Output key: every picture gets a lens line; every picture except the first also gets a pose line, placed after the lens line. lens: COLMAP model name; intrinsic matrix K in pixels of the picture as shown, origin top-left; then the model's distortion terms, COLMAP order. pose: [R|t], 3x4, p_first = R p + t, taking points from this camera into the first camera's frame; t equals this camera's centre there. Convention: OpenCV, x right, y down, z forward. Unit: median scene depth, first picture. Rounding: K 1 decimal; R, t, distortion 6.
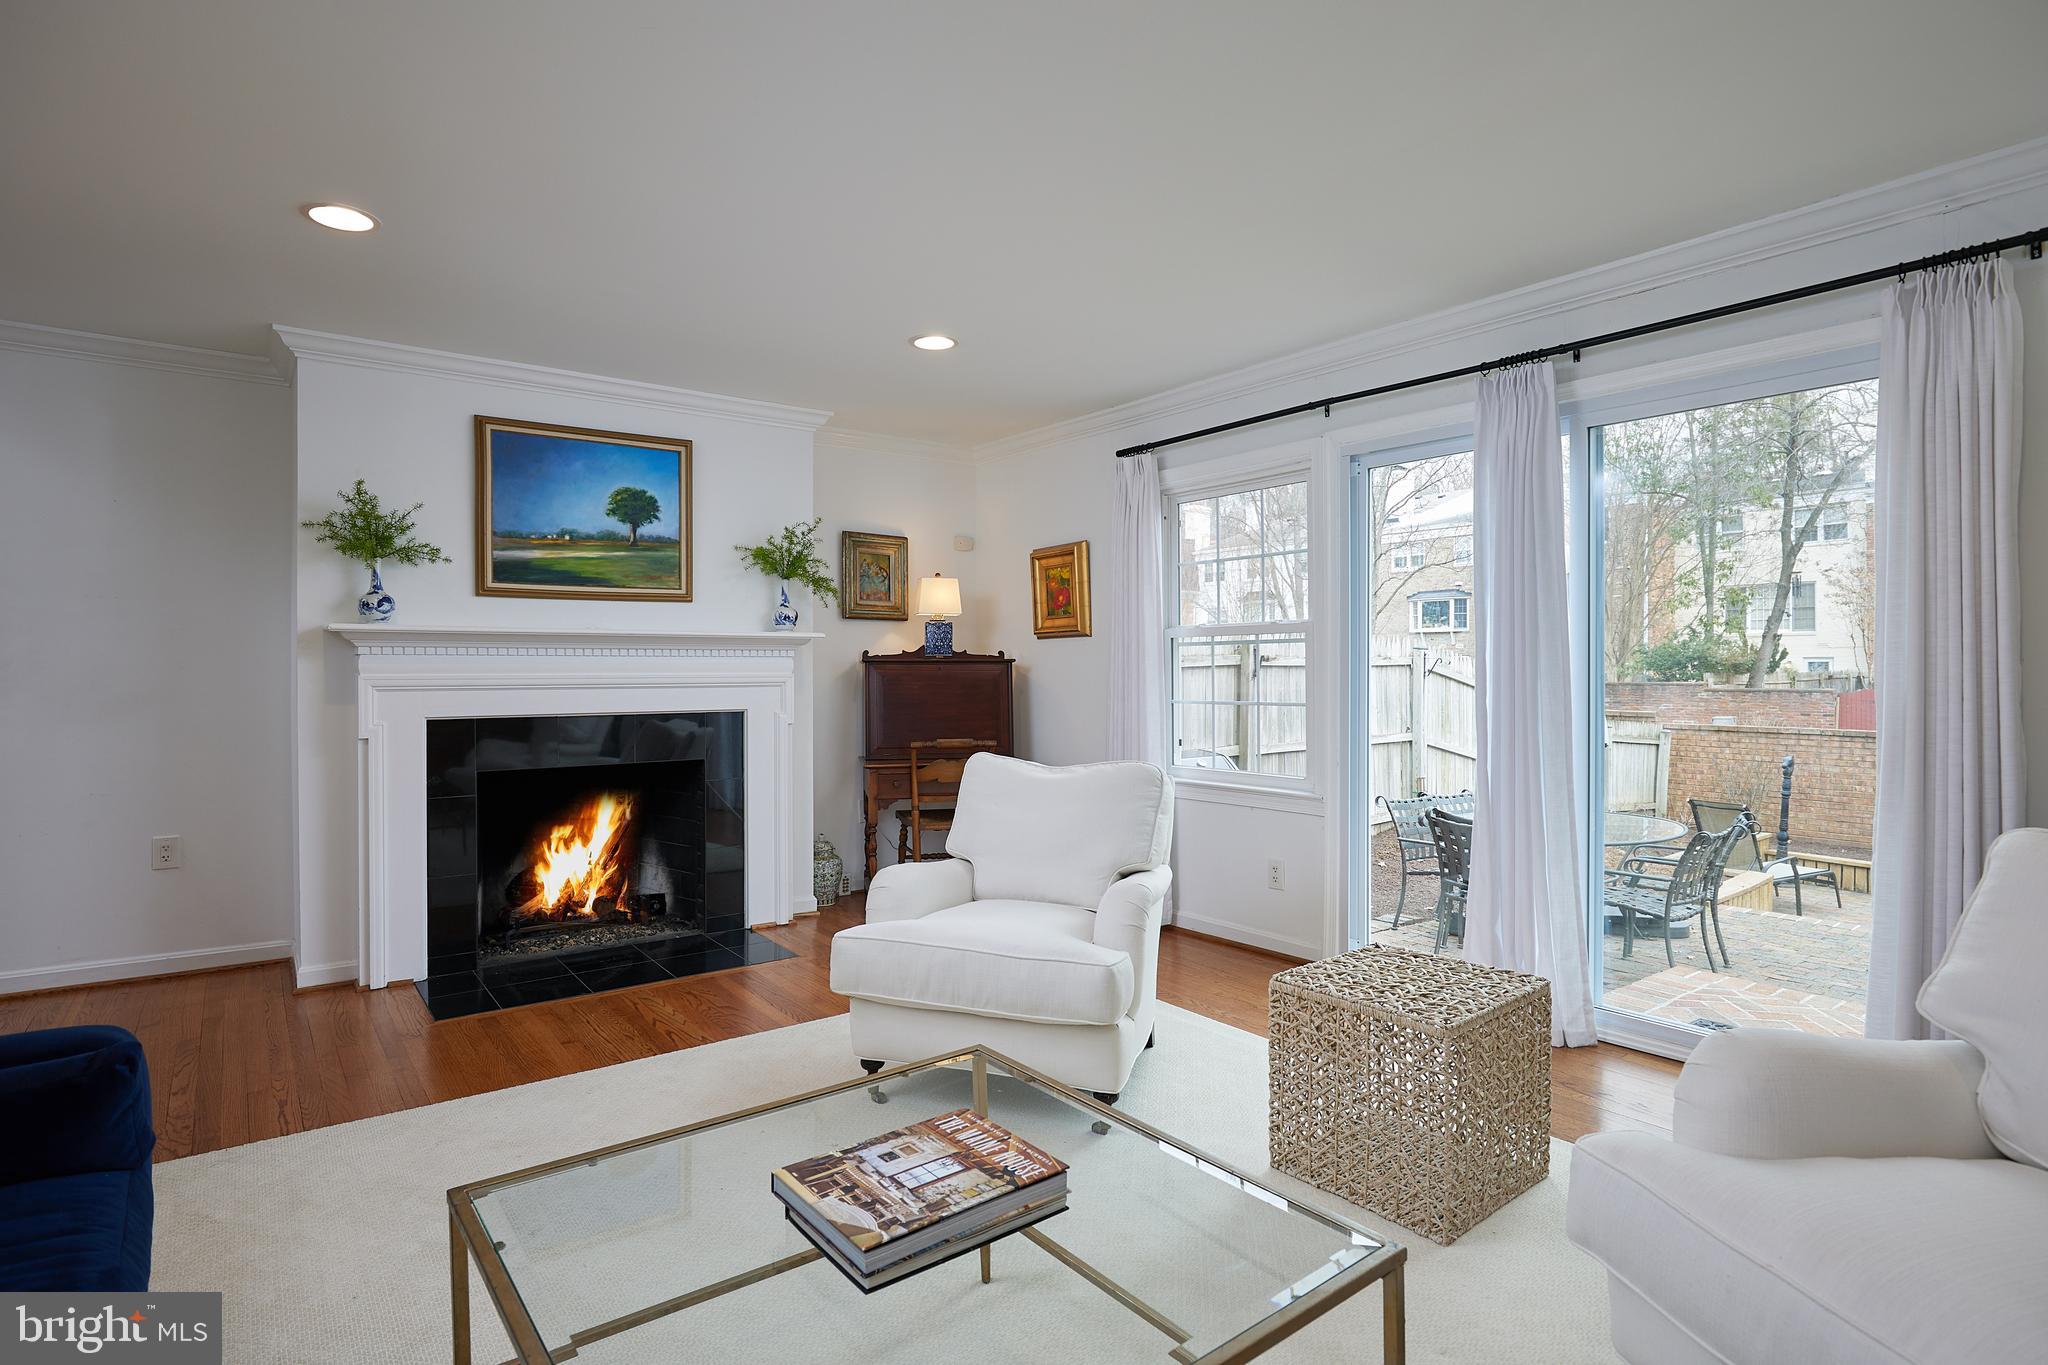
lens RADIAL K [[1047.3, 0, 1020.2], [0, 1047.3, 674.9], [0, 0, 1]] dist [-0.002303, -0.000137]
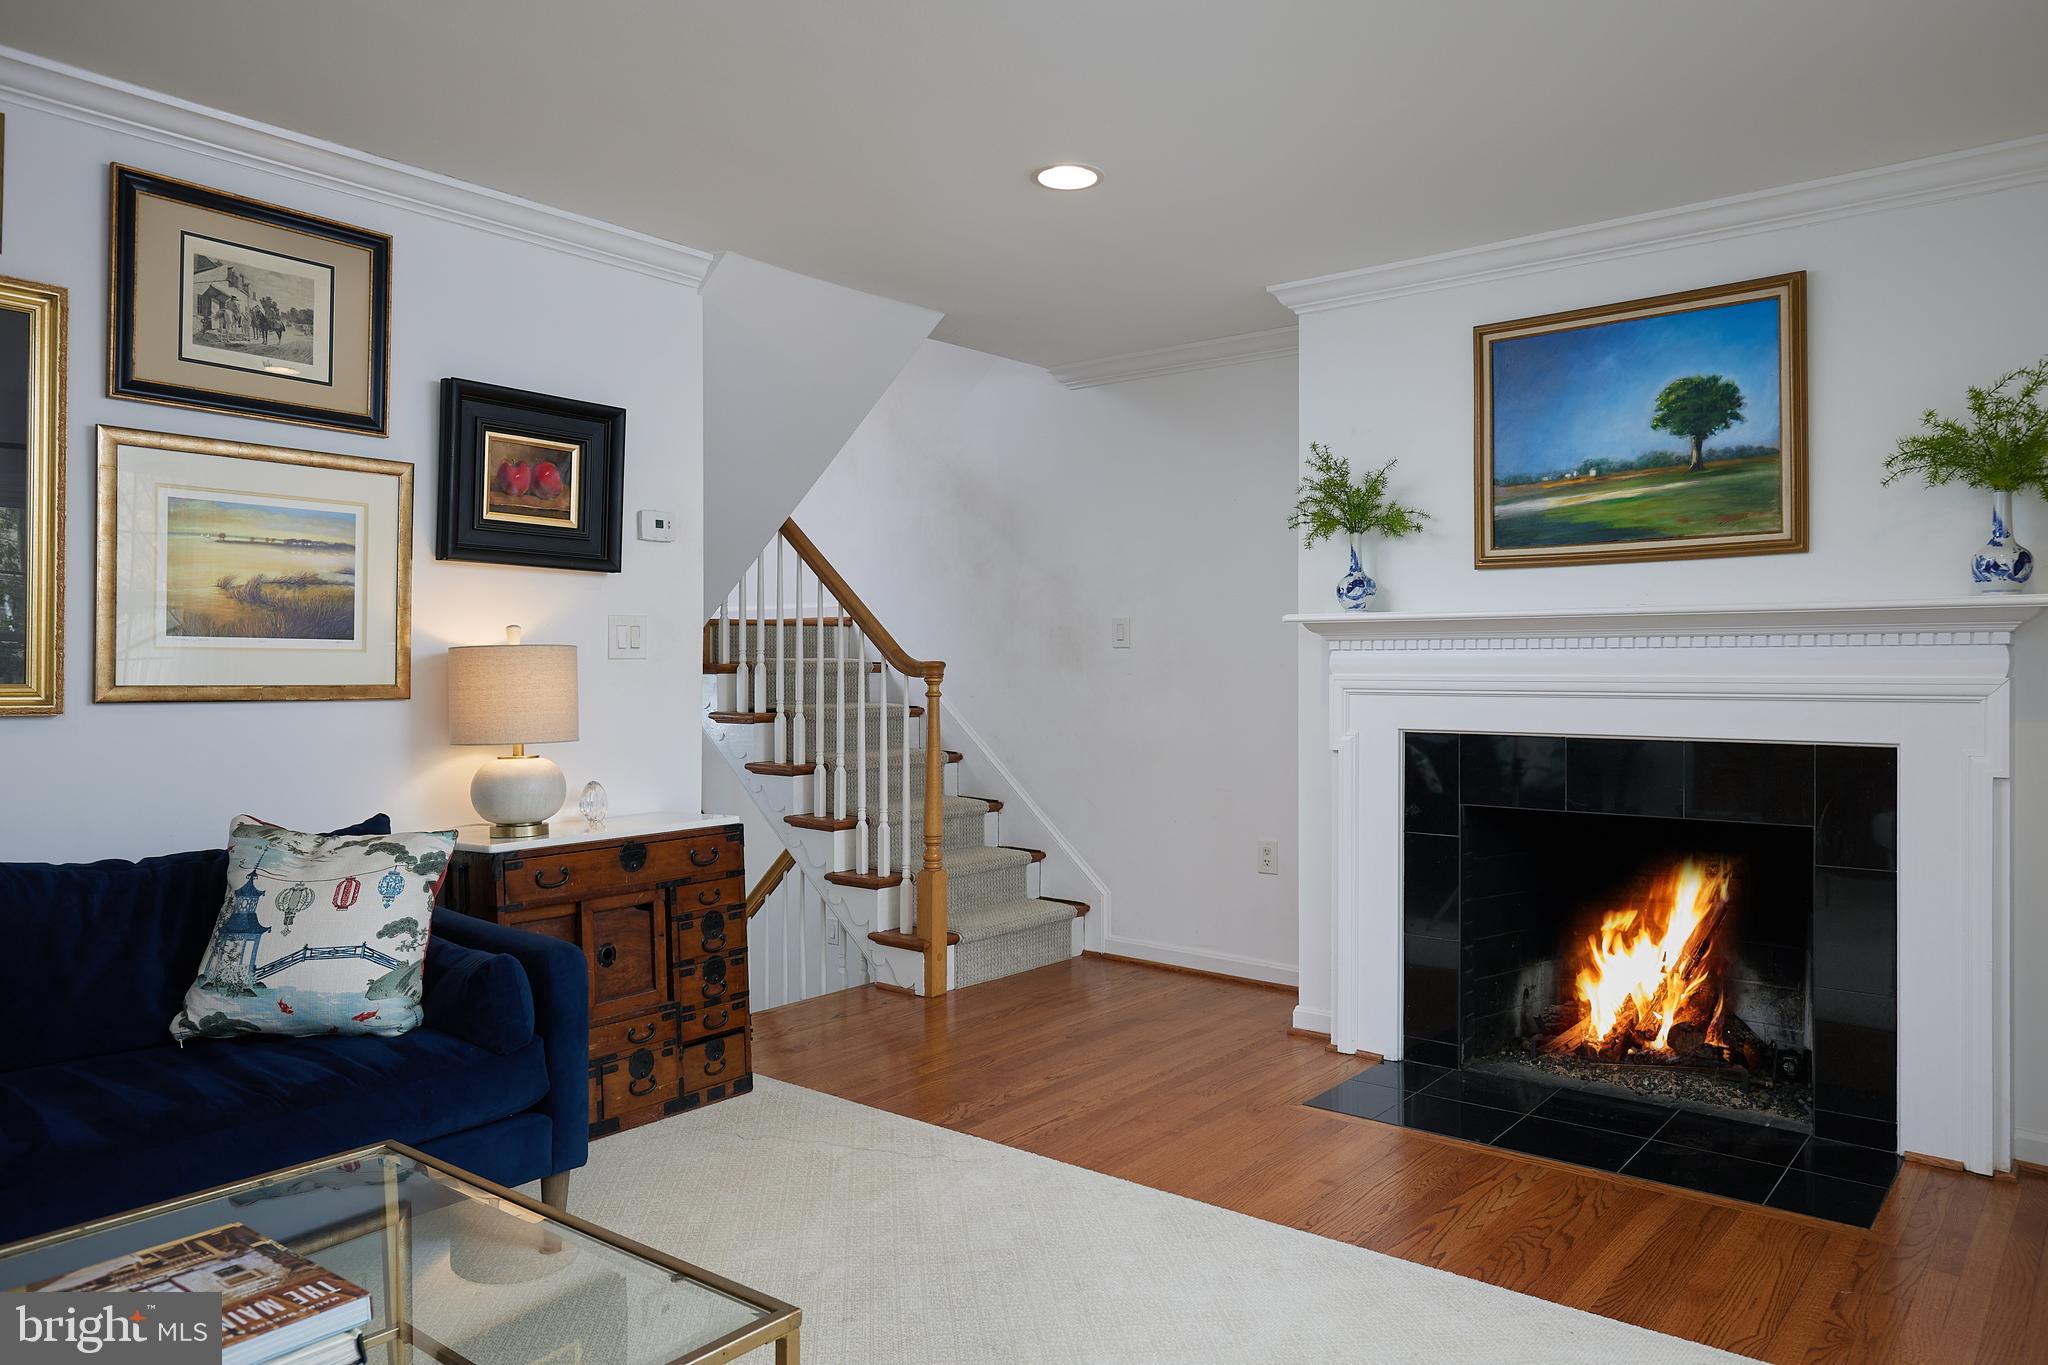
lens RADIAL K [[1387.4, 0, 1027.8], [0, 1387.4, 672.1], [0, 0, 1]] dist [0.002807, 0.002517]
pose [[0.251507, 0.004871, -0.967843, 0.337105], [-0.008155, 0.999962, 0.002914, -0.002507], [0.967821, 0.007160, 0.251537, 0.419887]]
